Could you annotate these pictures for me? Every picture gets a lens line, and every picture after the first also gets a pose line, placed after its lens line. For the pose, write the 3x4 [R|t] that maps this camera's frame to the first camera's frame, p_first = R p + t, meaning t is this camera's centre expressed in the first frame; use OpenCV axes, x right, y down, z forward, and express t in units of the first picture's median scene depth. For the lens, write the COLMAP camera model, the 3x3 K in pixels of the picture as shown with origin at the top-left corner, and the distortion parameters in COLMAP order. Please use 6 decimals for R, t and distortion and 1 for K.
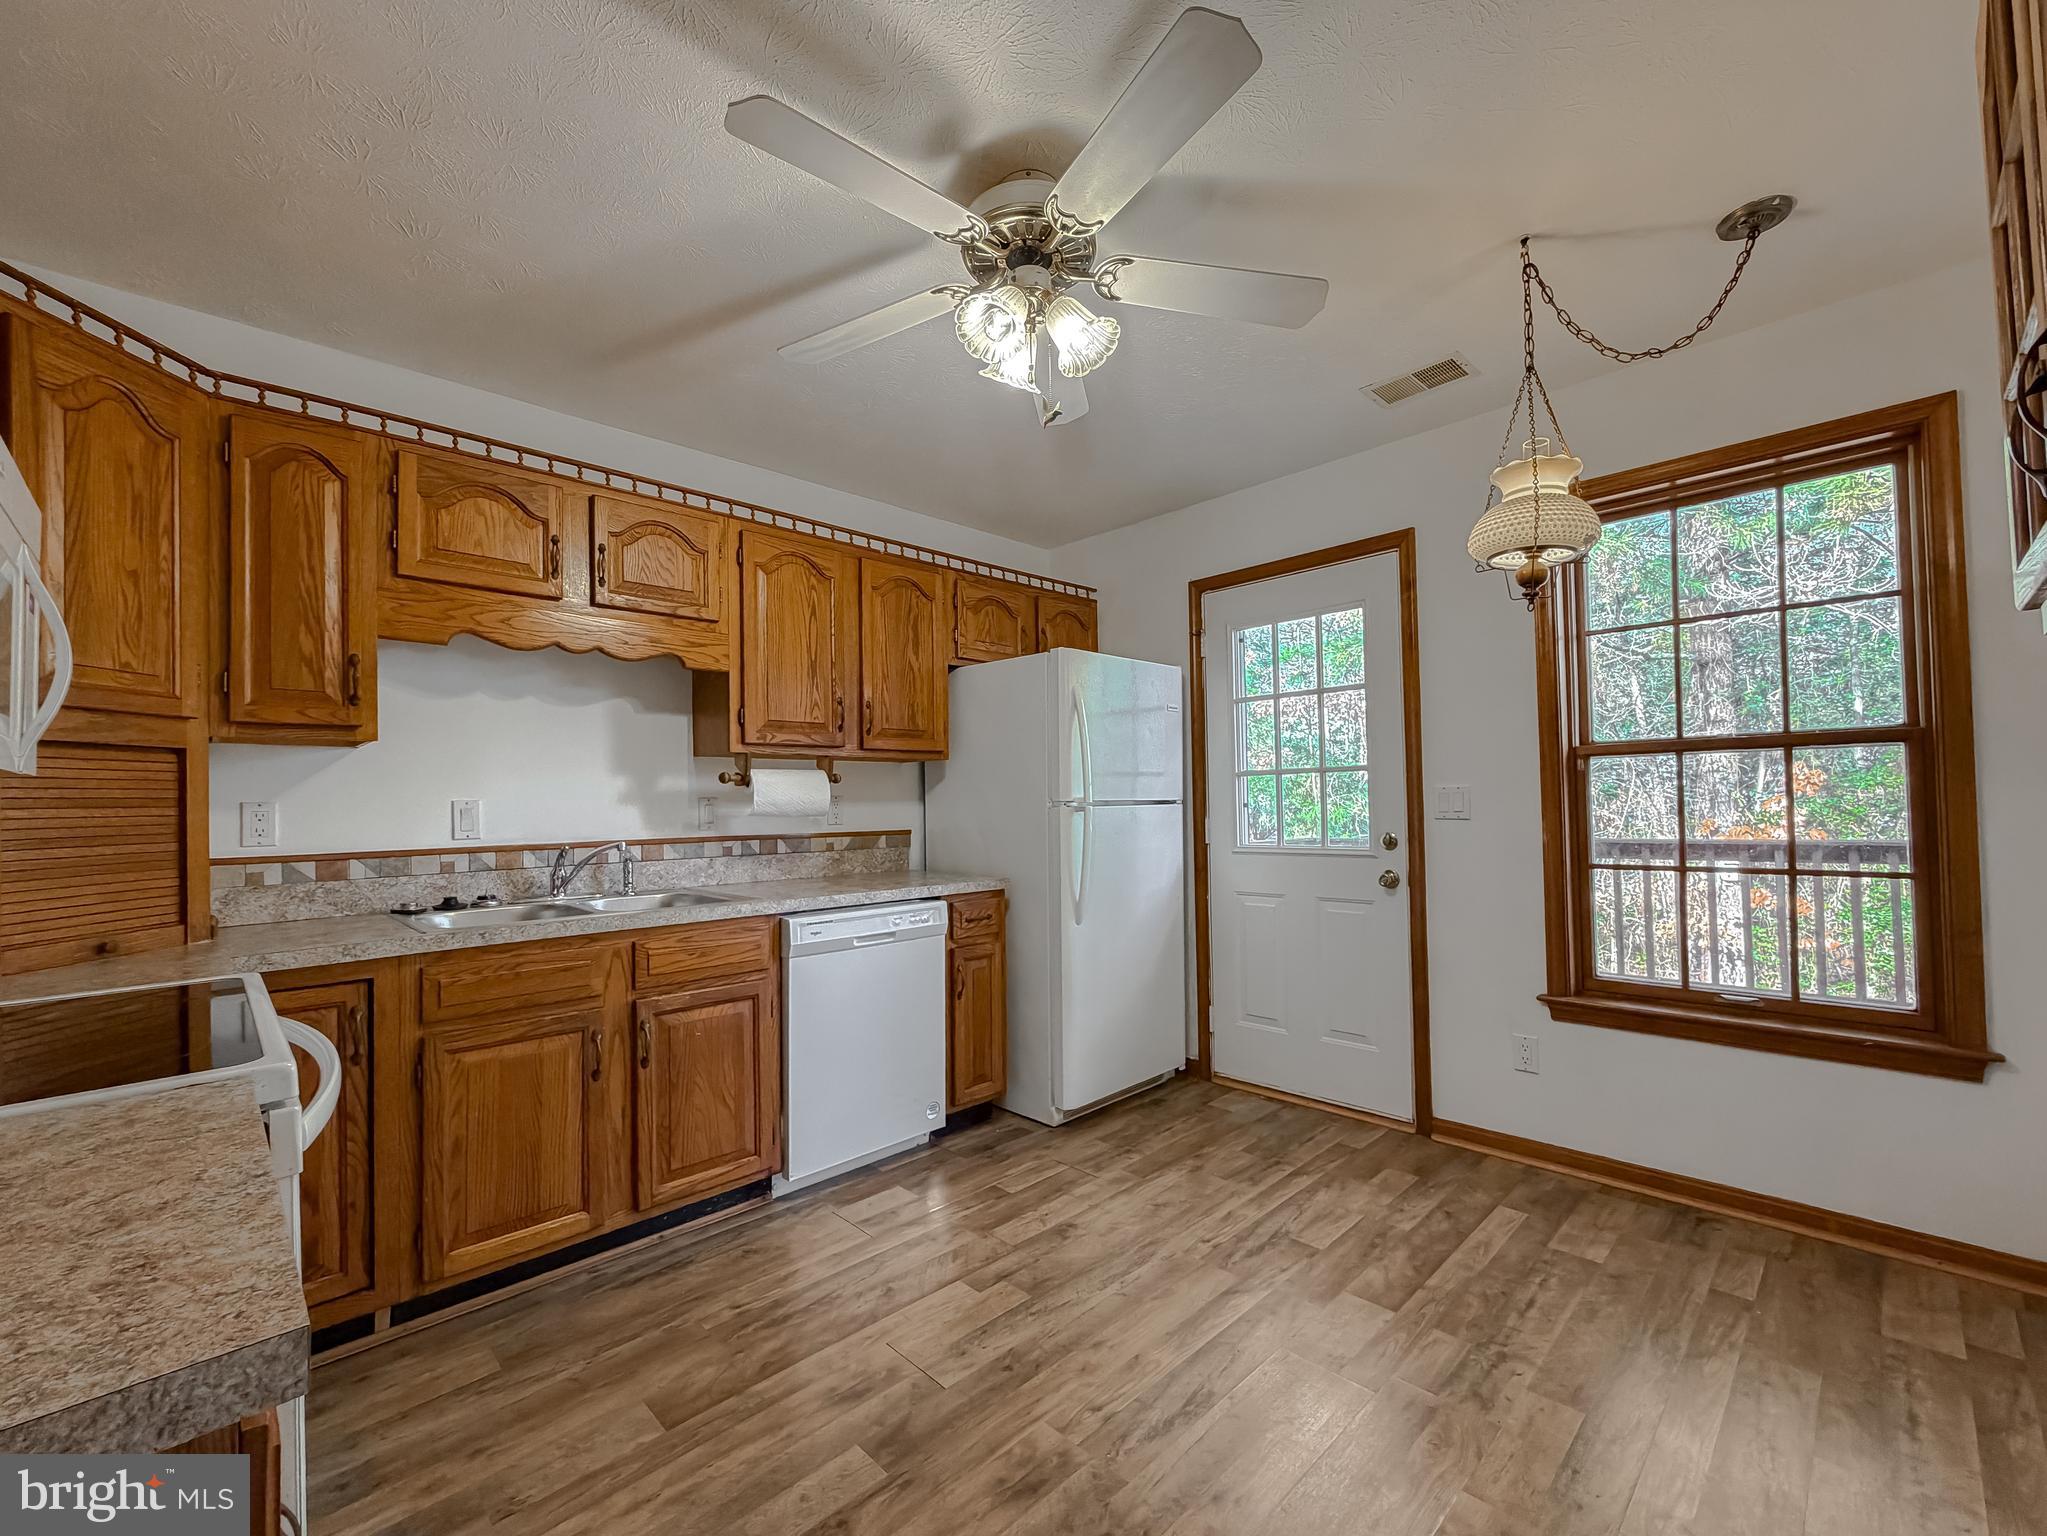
lens RADIAL K [[840.8, 0, 1013.4], [0, 840.8, 787.6], [0, 0, 1]] dist [-0.001441, 0.000277]
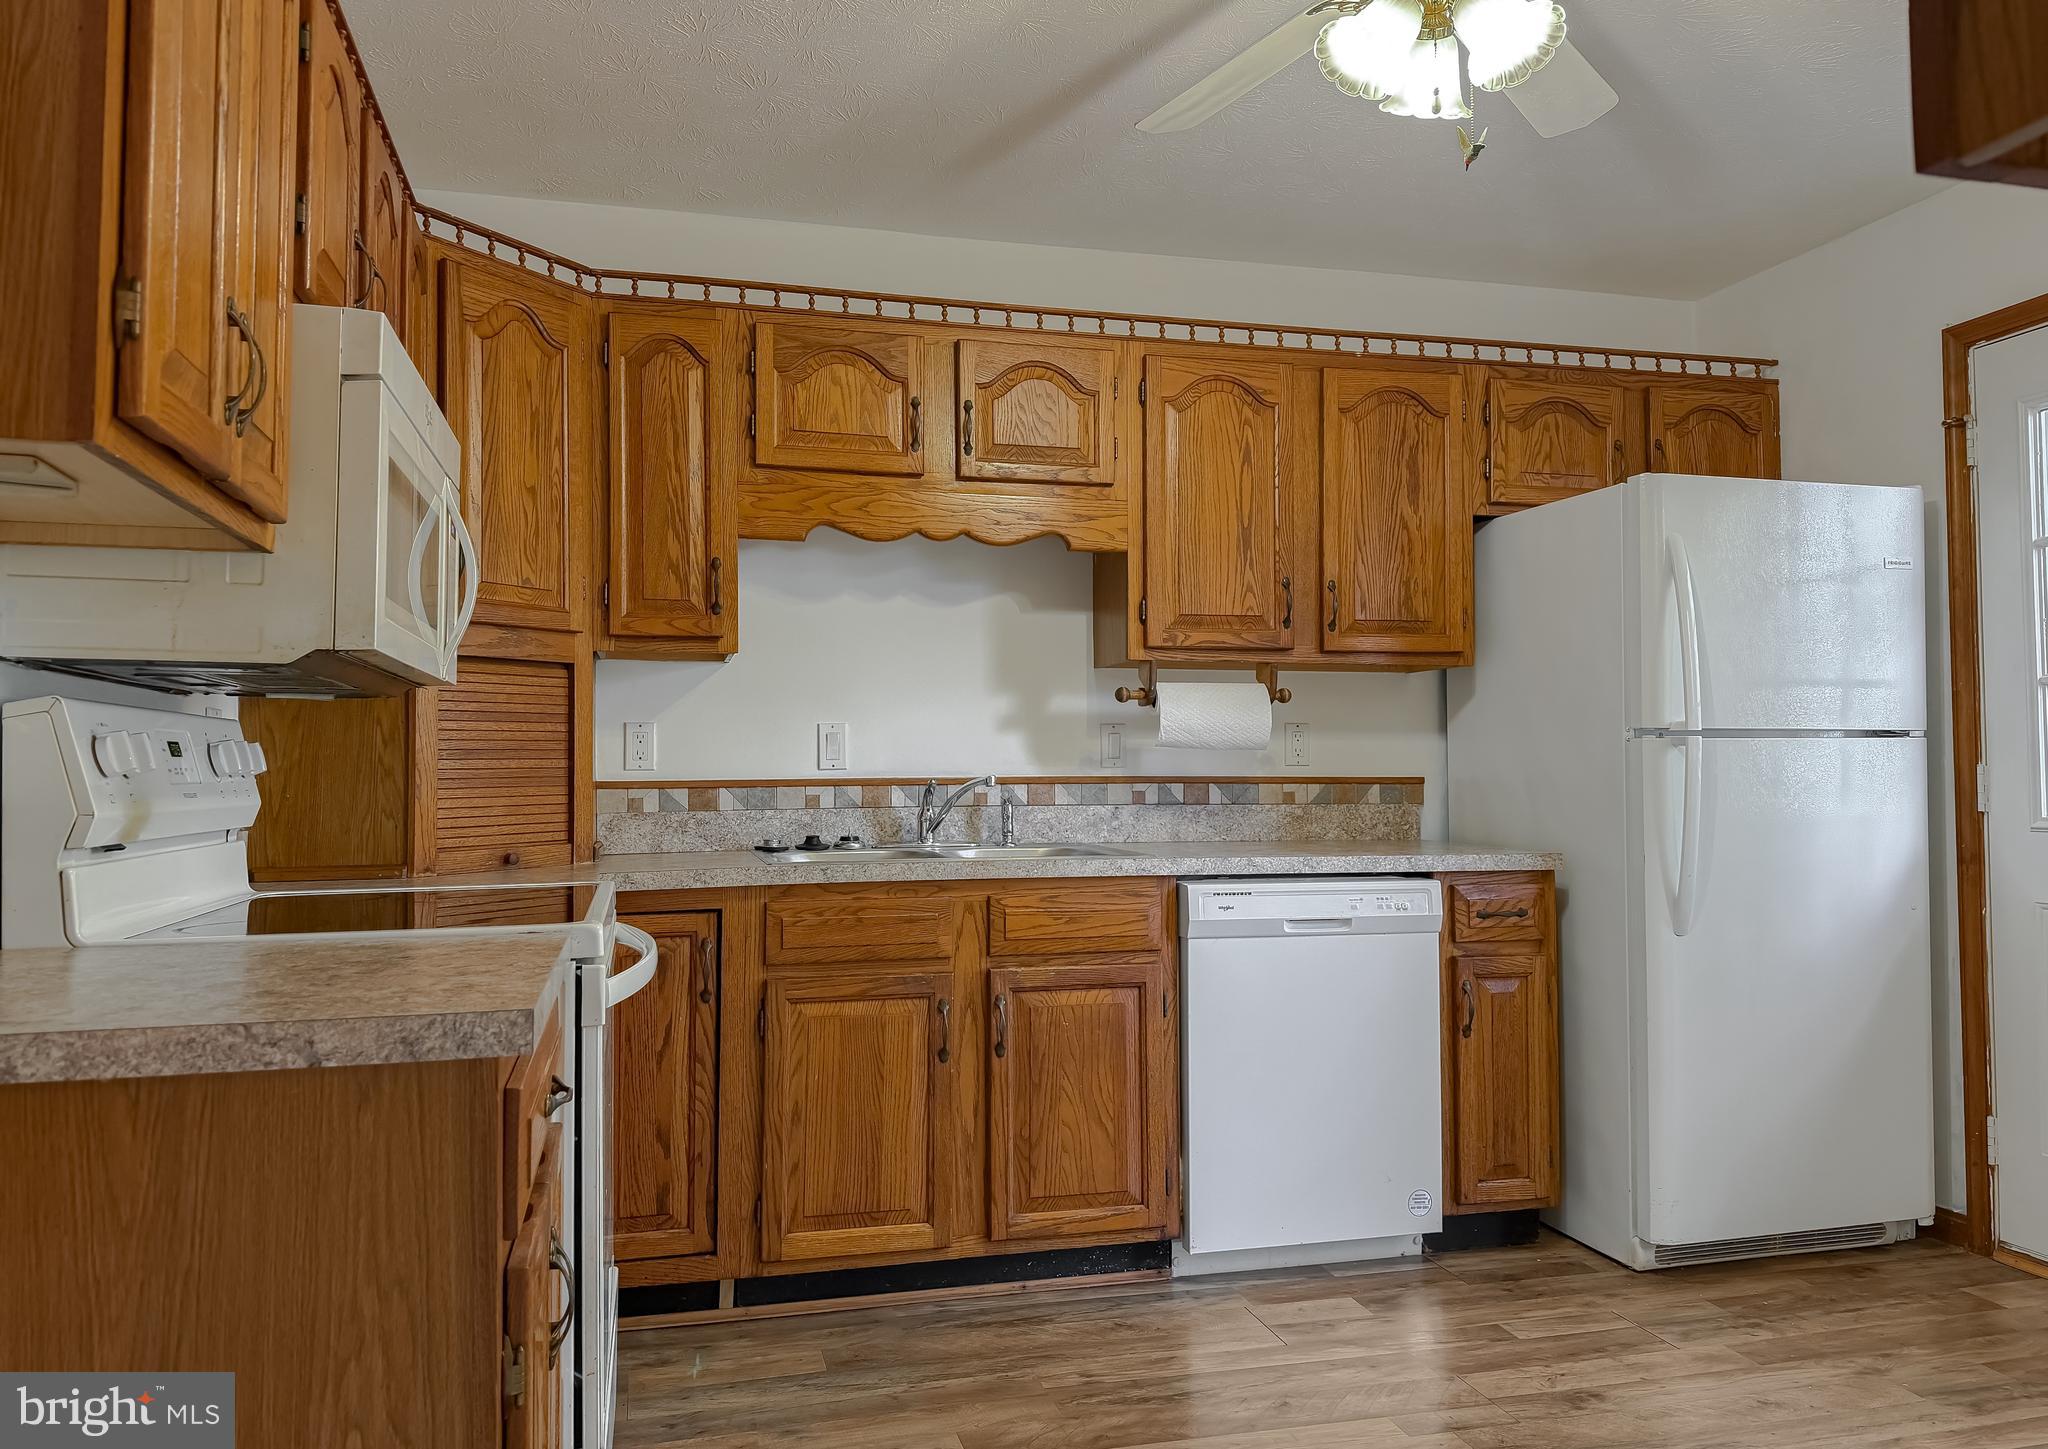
lens RADIAL K [[1424.6, 0, 1027.1], [0, 1424.6, 718.6], [0, 0, 1]] dist [0.143652, -0.238036]
pose [[0.872388, -0.003983, -0.488799, 0.222786], [-0.001772, 0.999934, -0.011312, 0.027025], [0.488812, 0.010735, 0.872323, -0.155292]]
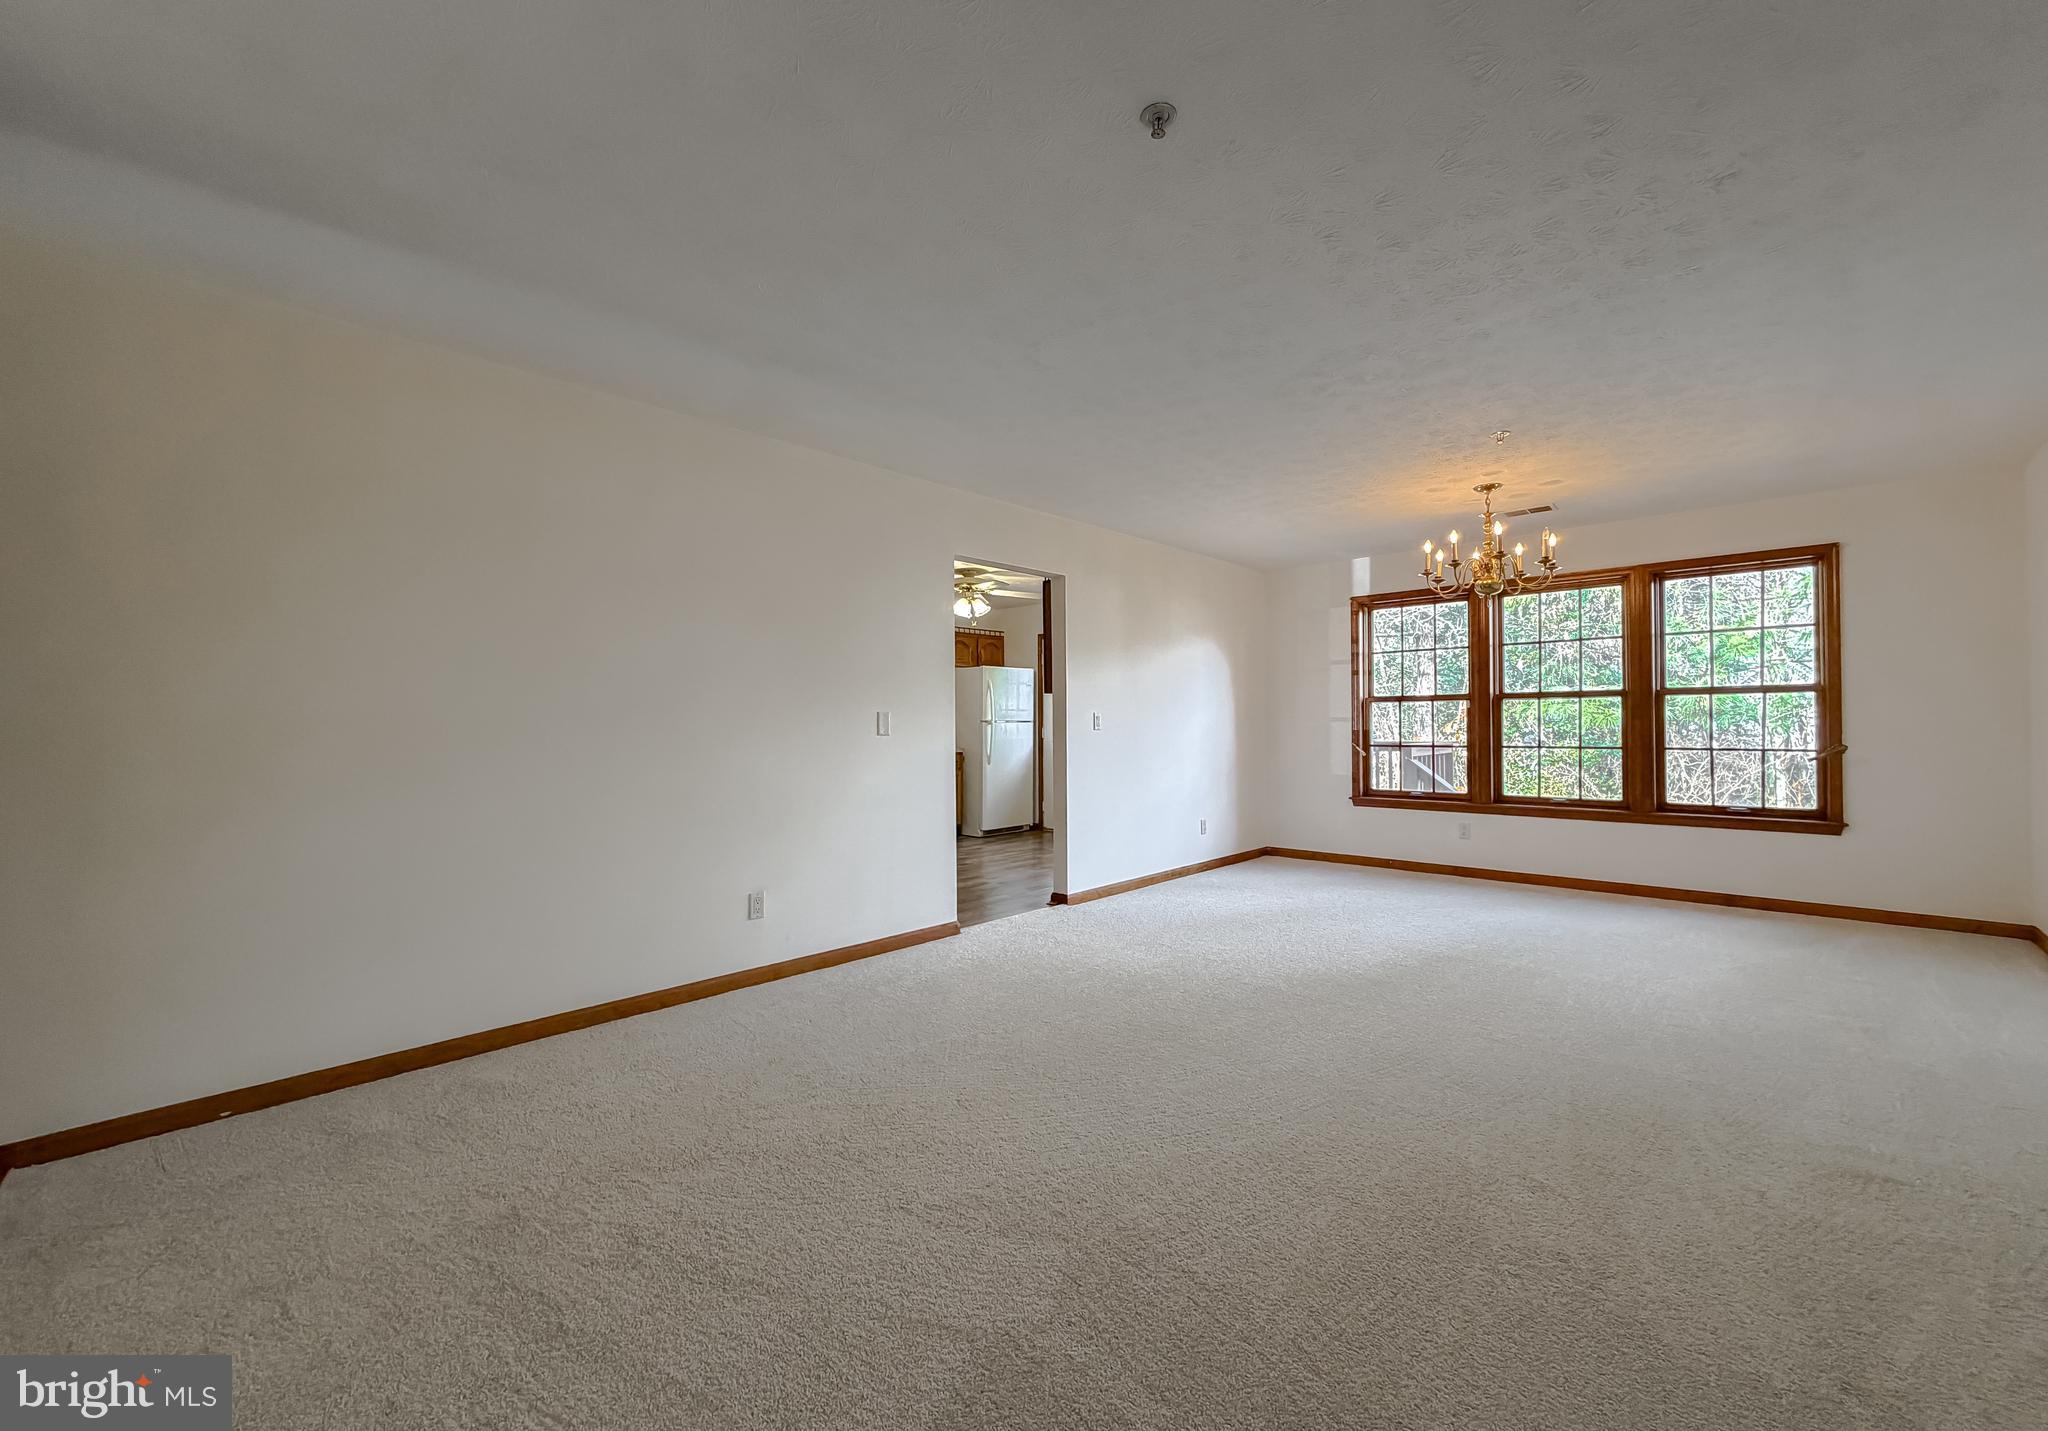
lens RADIAL K [[825.9, 0, 1026.1], [0, 825.9, 718.4], [0, 0, 1]] dist [-0.001449, 0.000042]
pose [[0.999202, 0.011474, 0.038254, 0.120764], [-0.011953, 0.999853, 0.012300, -0.034559], [-0.038107, -0.012747, 0.999192, -2.183742]]
